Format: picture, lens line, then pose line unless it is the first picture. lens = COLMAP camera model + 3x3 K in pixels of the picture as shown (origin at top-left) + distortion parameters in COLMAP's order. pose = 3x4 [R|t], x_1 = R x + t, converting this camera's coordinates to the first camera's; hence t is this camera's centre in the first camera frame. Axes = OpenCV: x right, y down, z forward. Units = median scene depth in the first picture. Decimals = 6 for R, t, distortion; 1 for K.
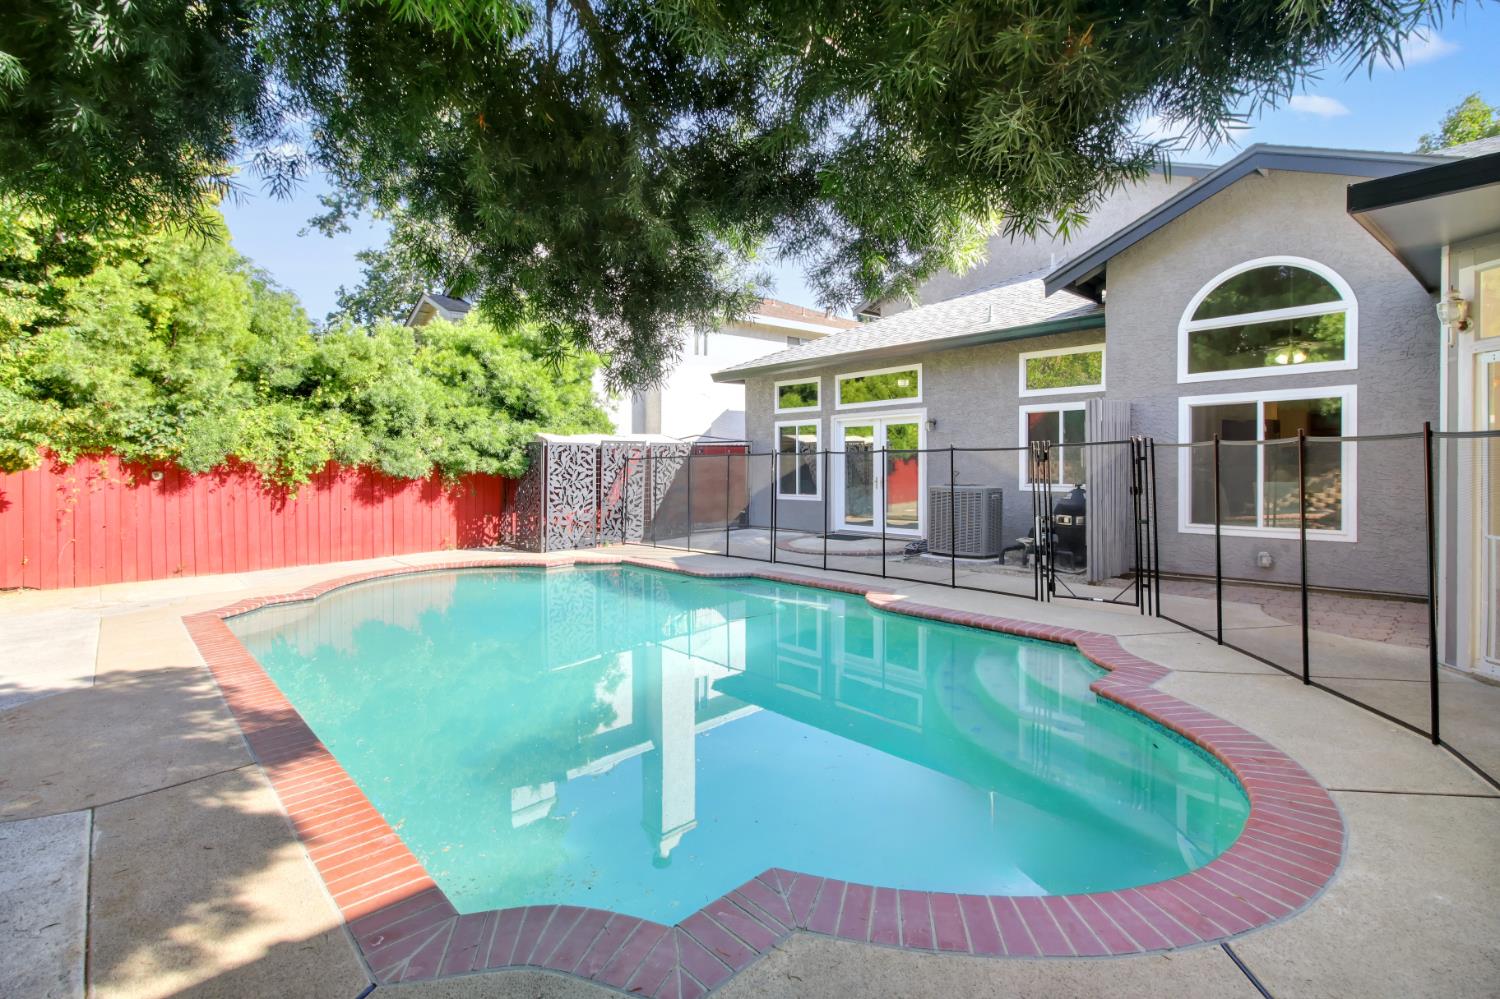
lens RADIAL K [[690.3, 0, 724.4], [0, 690.3, 475.9], [0, 0, 1]] dist [0.019094, -0.010171]
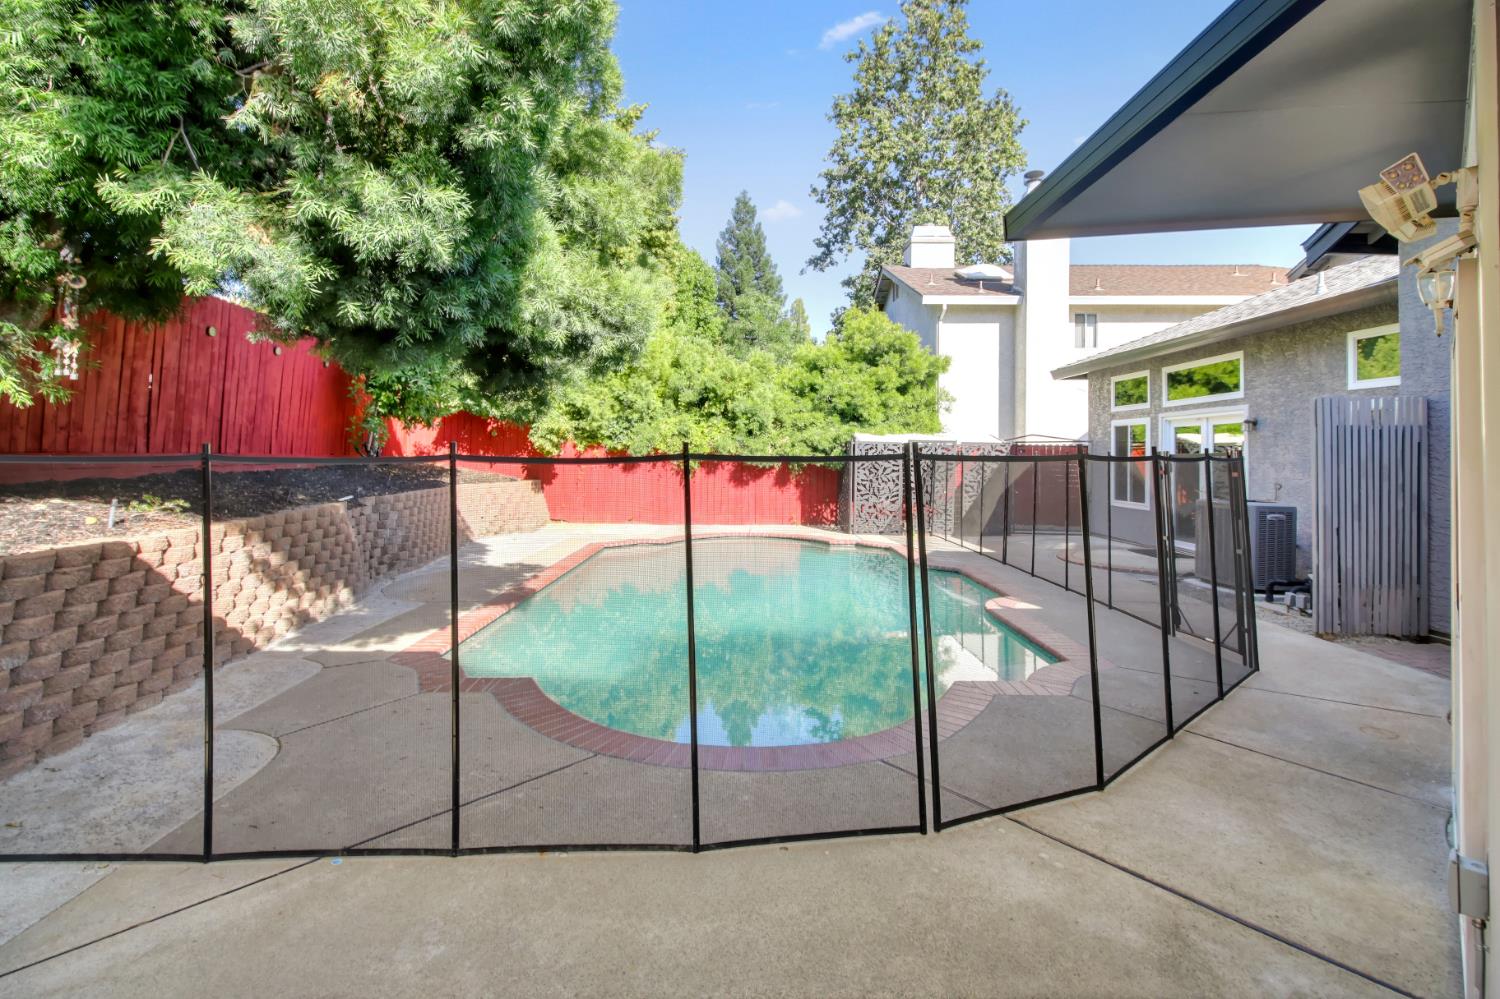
lens RADIAL K [[690.3, 0, 741.9], [0, 690.3, 452.8], [0, 0, 1]] dist [0.019094, -0.010171]
pose [[0.742964, 0.022007, -0.668969, 0.379269], [-0.037475, 0.999259, -0.008747, -0.011243], [0.668281, 0.031568, 0.743239, -0.007231]]
